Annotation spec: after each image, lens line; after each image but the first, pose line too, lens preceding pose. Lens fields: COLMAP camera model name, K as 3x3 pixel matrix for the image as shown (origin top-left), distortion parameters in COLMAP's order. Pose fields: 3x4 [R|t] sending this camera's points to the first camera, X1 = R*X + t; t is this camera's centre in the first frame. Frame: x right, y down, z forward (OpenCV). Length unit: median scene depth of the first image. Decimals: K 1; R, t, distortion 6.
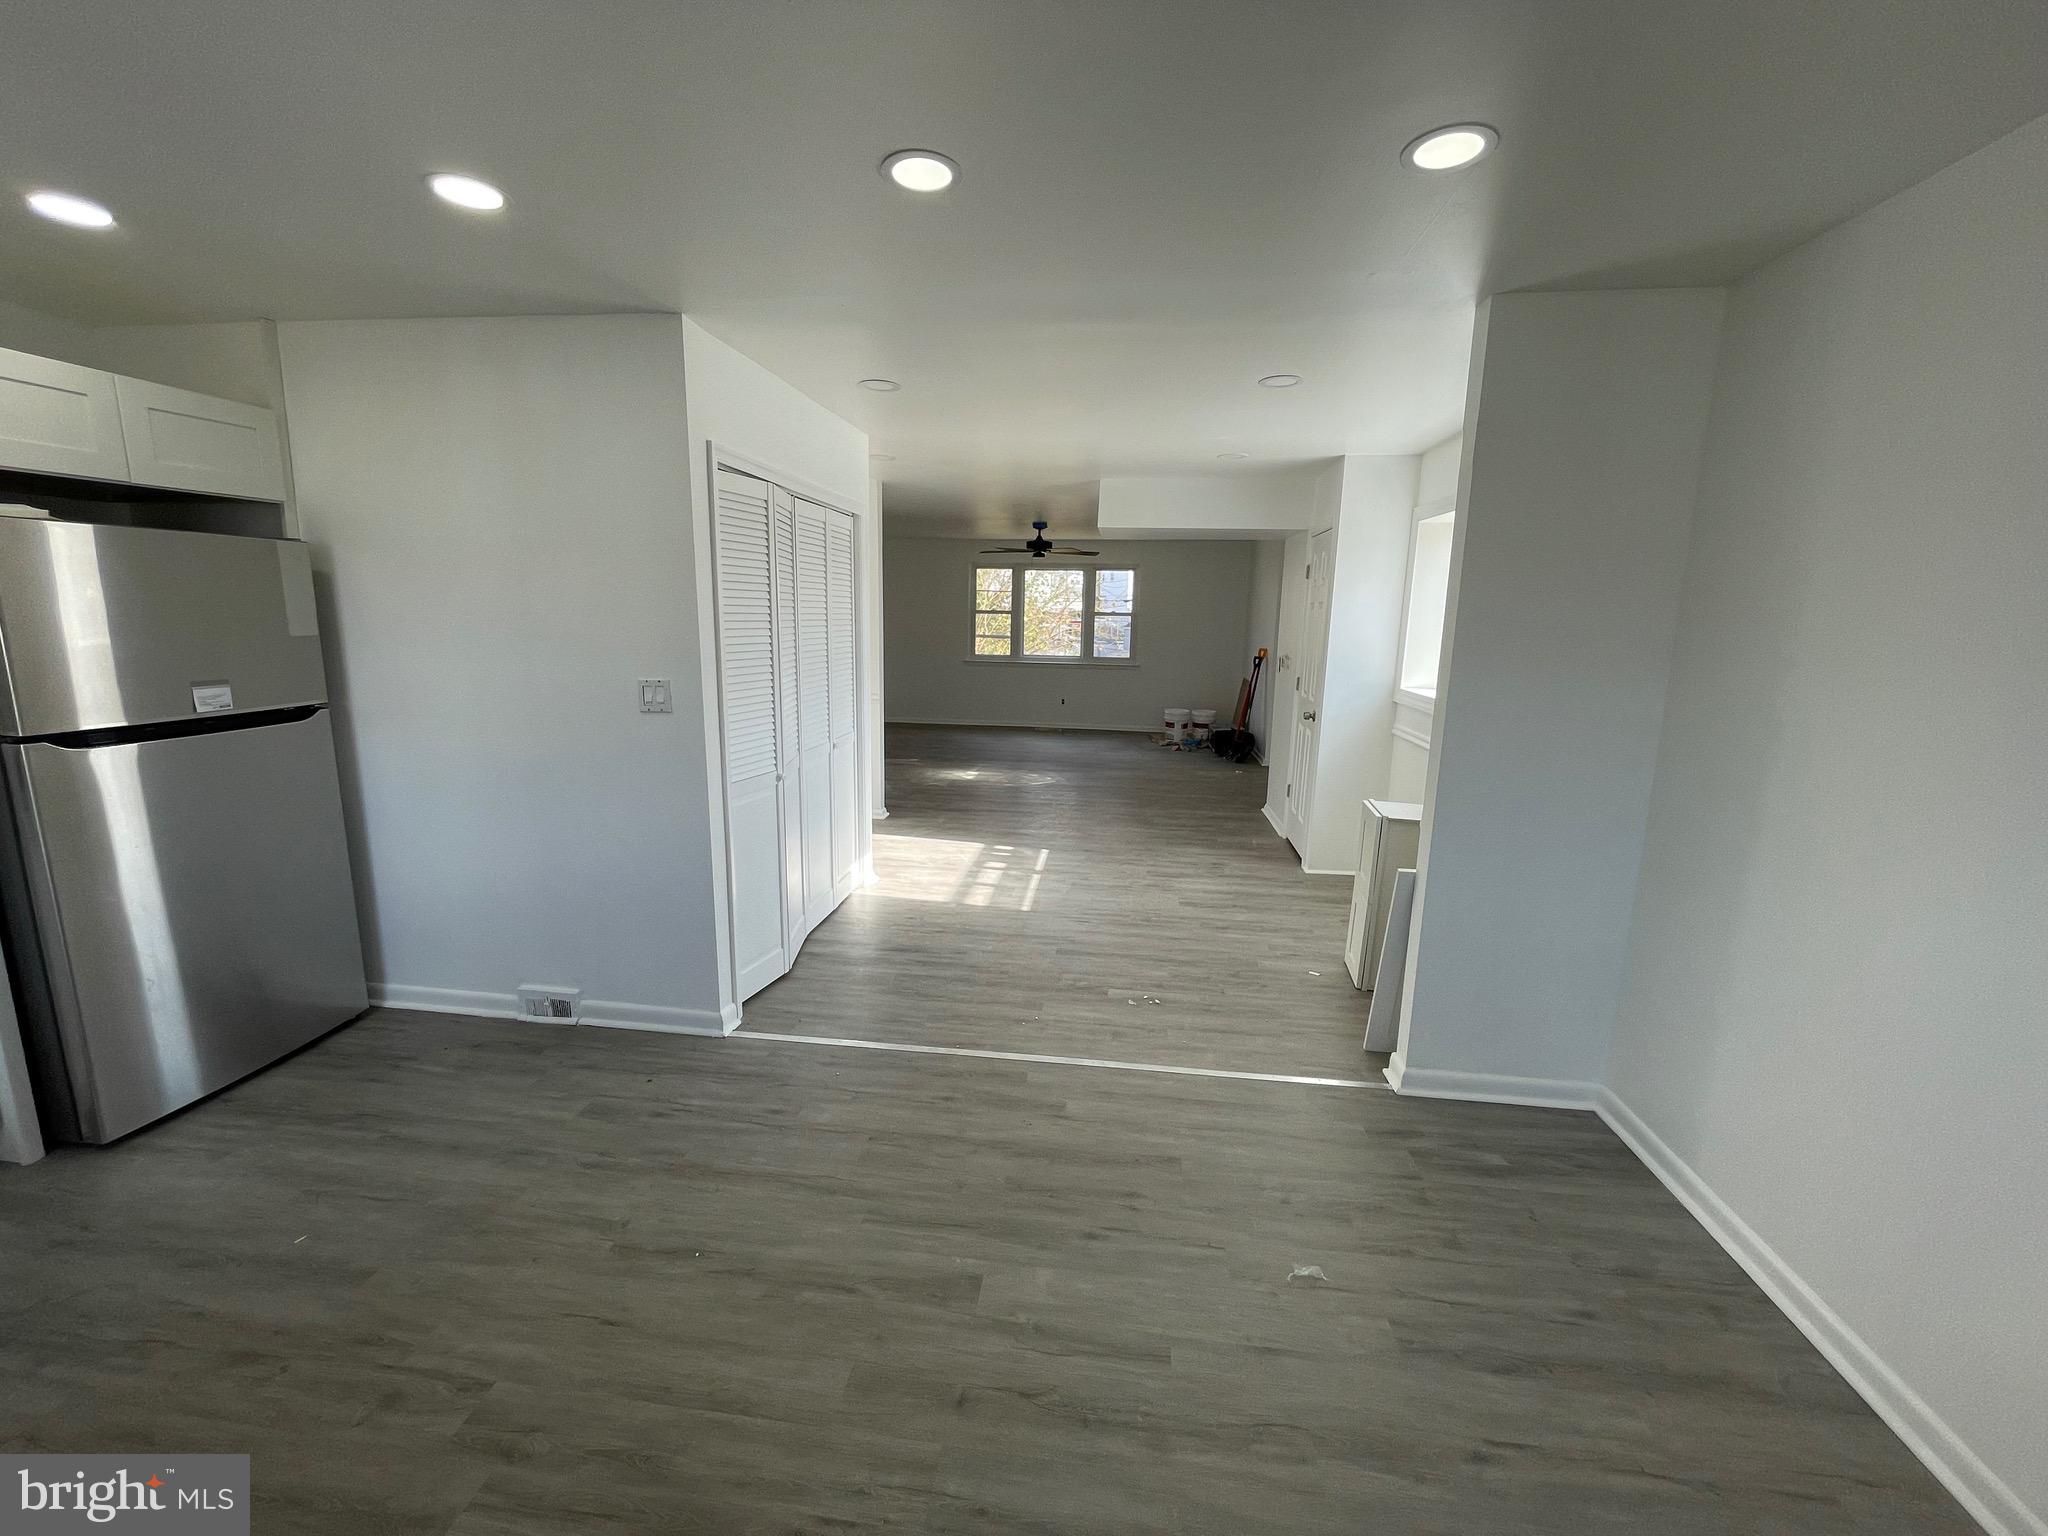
lens RADIAL K [[825.7, 0, 1022.1], [0, 825.7, 765.4], [0, 0, 1]] dist [-0.003782, 0.000143]
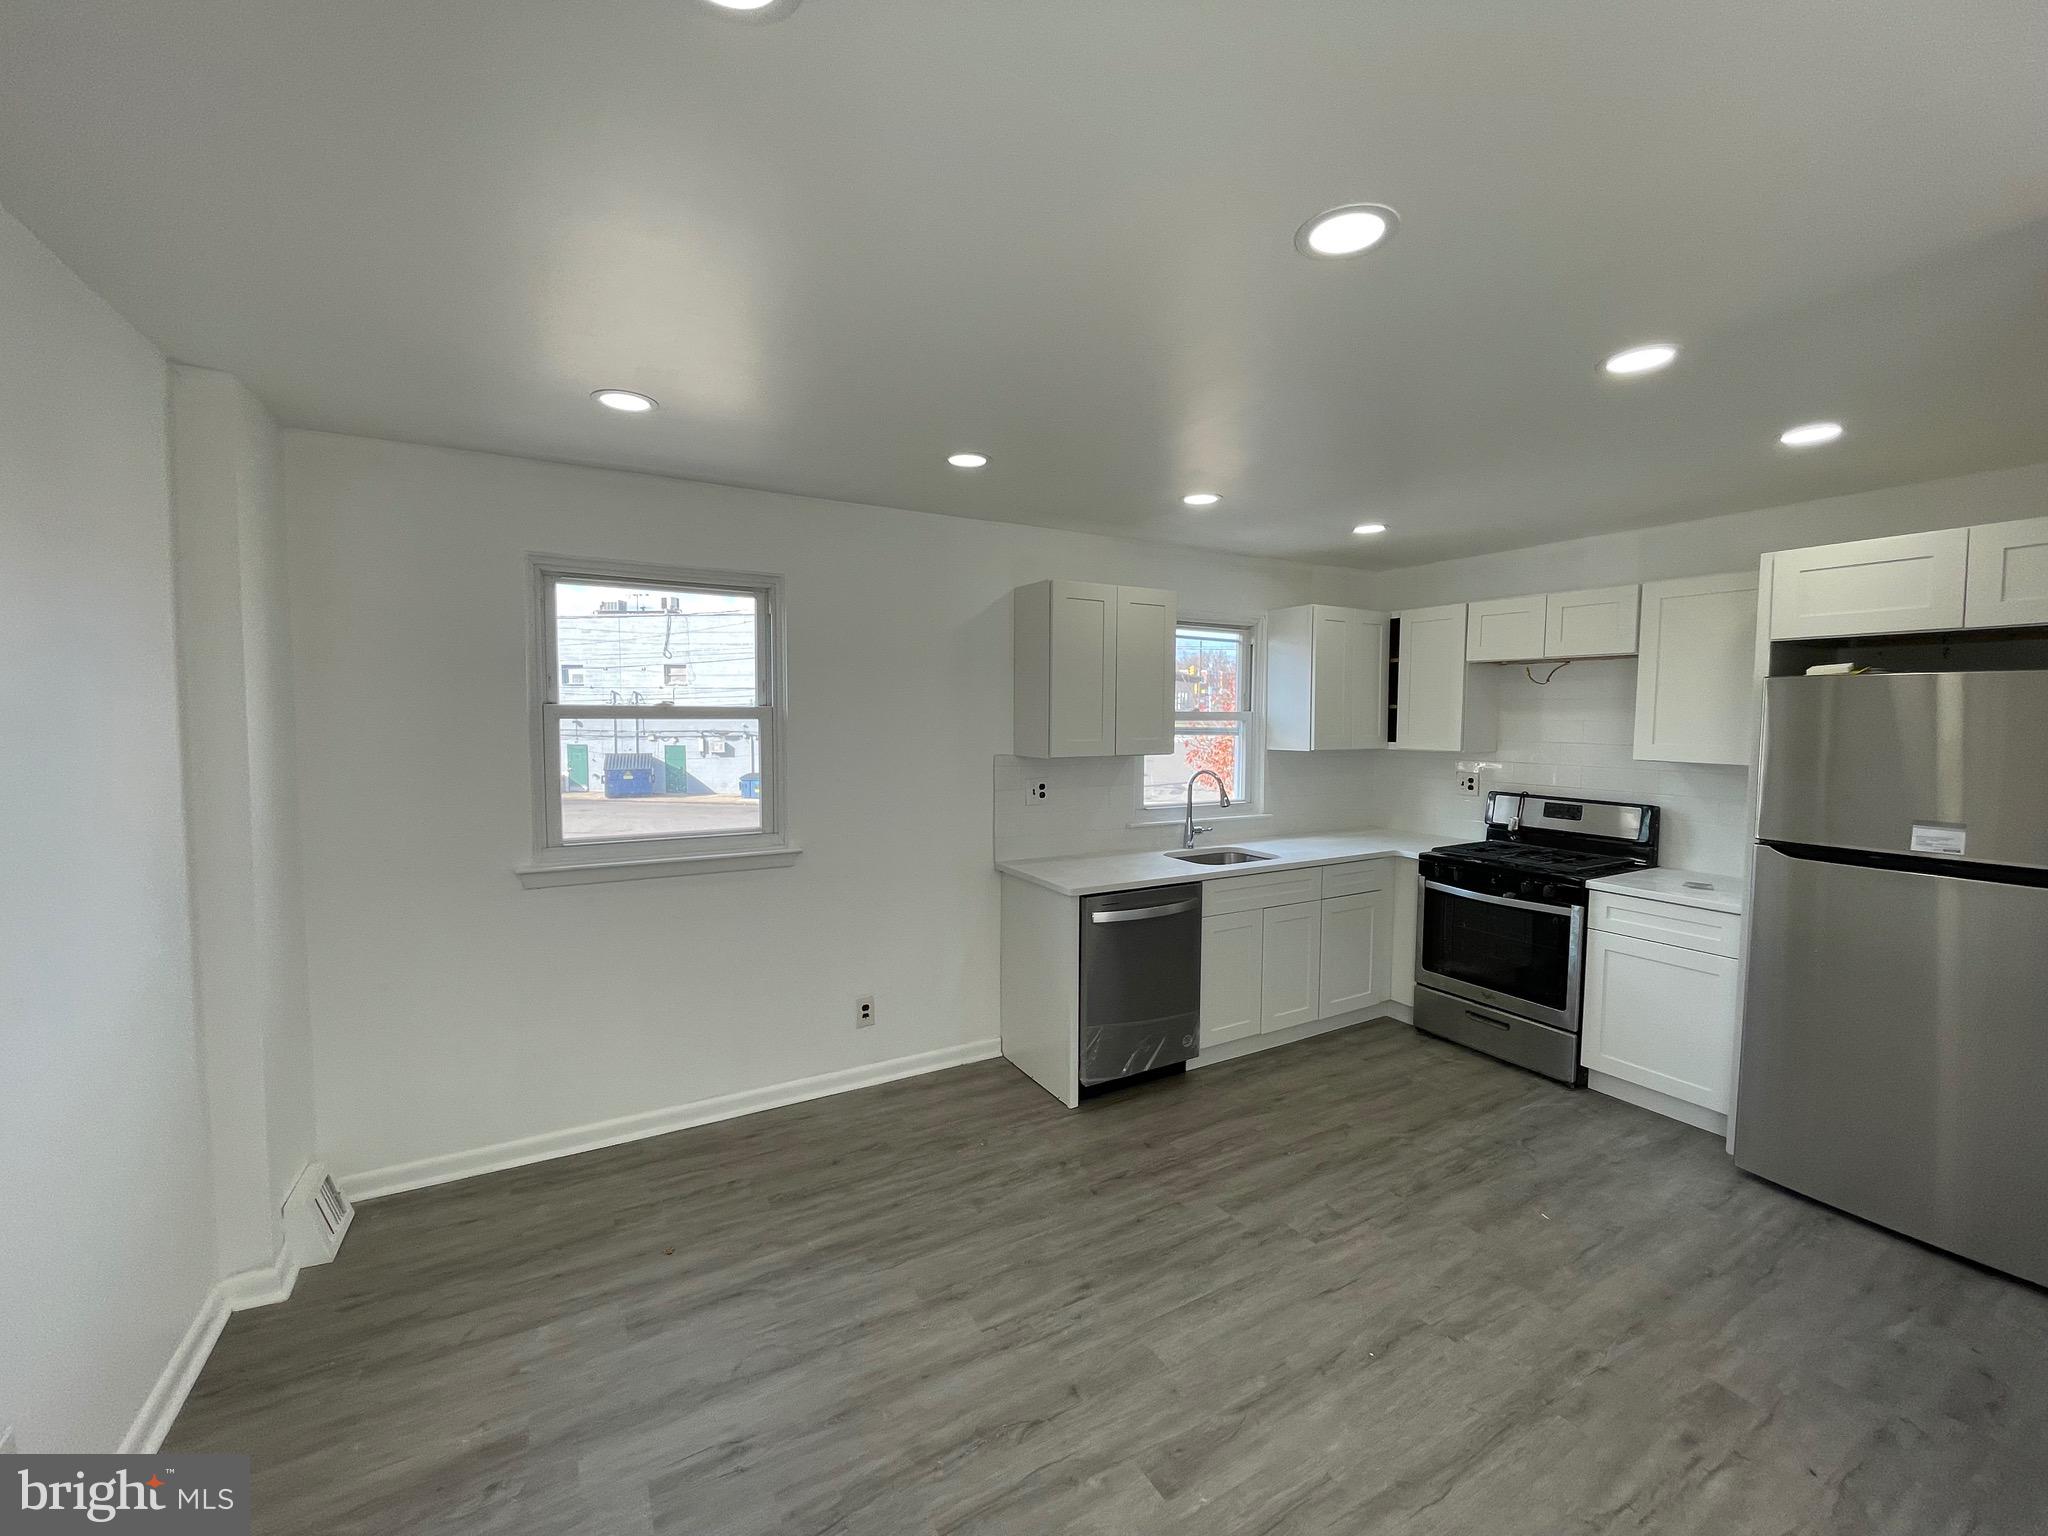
lens RADIAL K [[825.7, 0, 1022.7], [0, 825.7, 764.8], [0, 0, 1]] dist [-0.003782, 0.000143]
pose [[-0.796631, 0.013893, -0.604307, 0.306395], [-0.131612, 0.971764, 0.195839, -0.145417], [0.589965, 0.235545, -0.772309, 0.737430]]
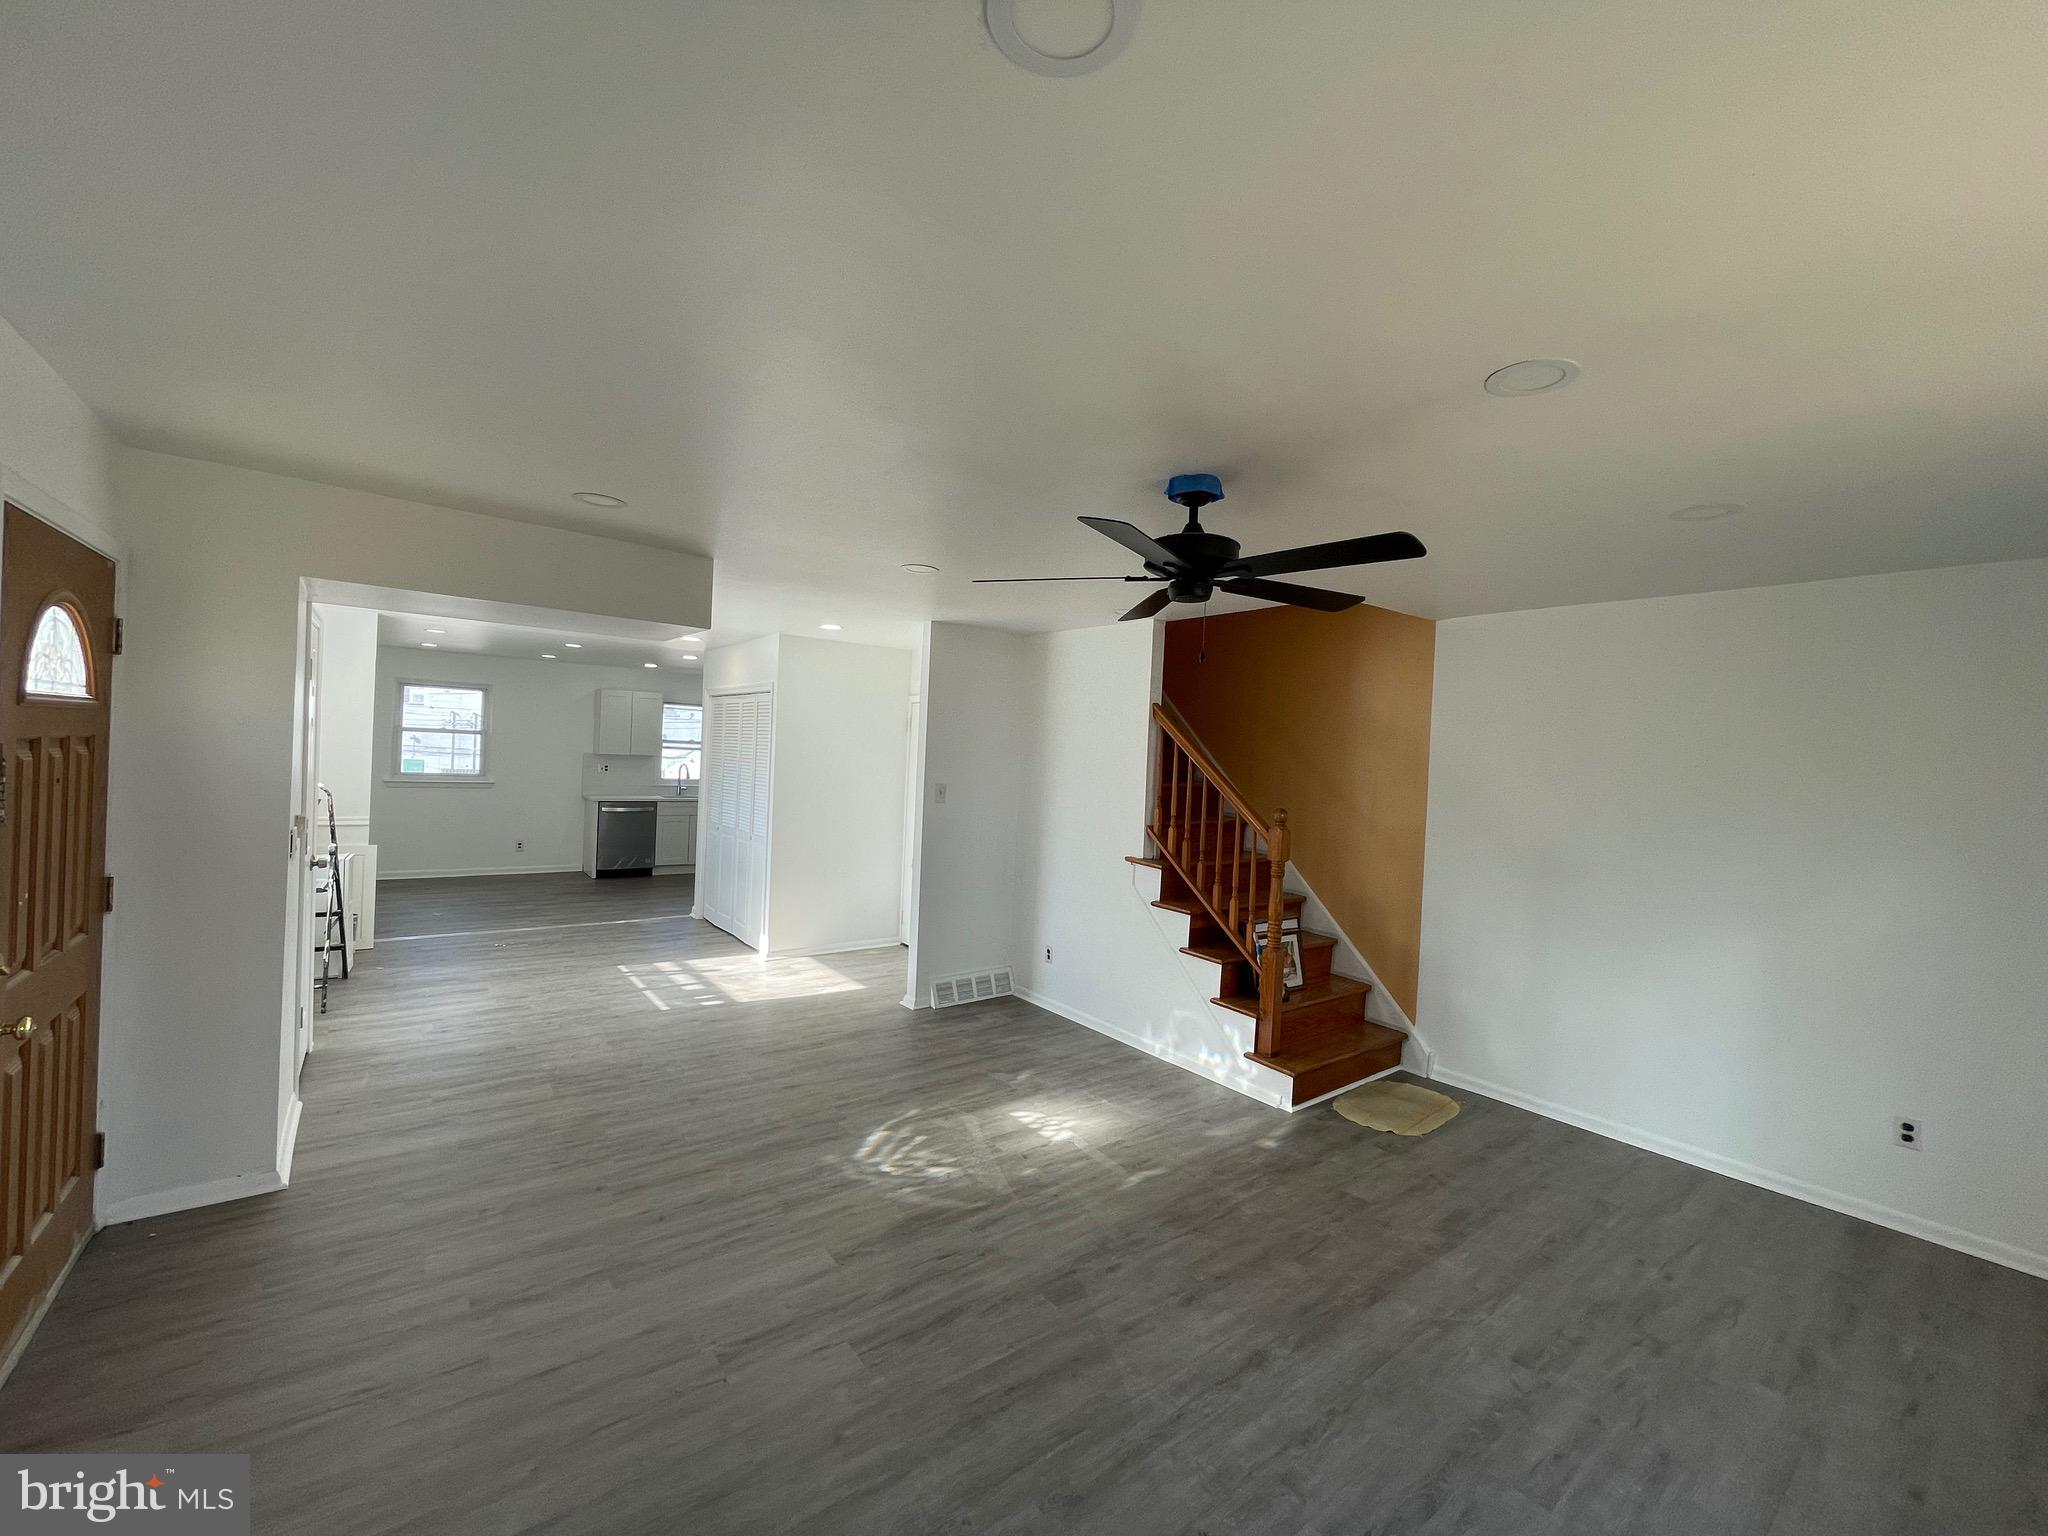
lens RADIAL K [[825.7, 0, 1024.3], [0, 825.7, 767.8], [0, 0, 1]] dist [-0.003782, 0.000143]
pose [[-0.702420, -0.042578, -0.710488, 0.604565], [-0.189732, 0.973291, 0.129251, -0.517475], [0.686008, 0.225591, -0.691738, 2.735752]]
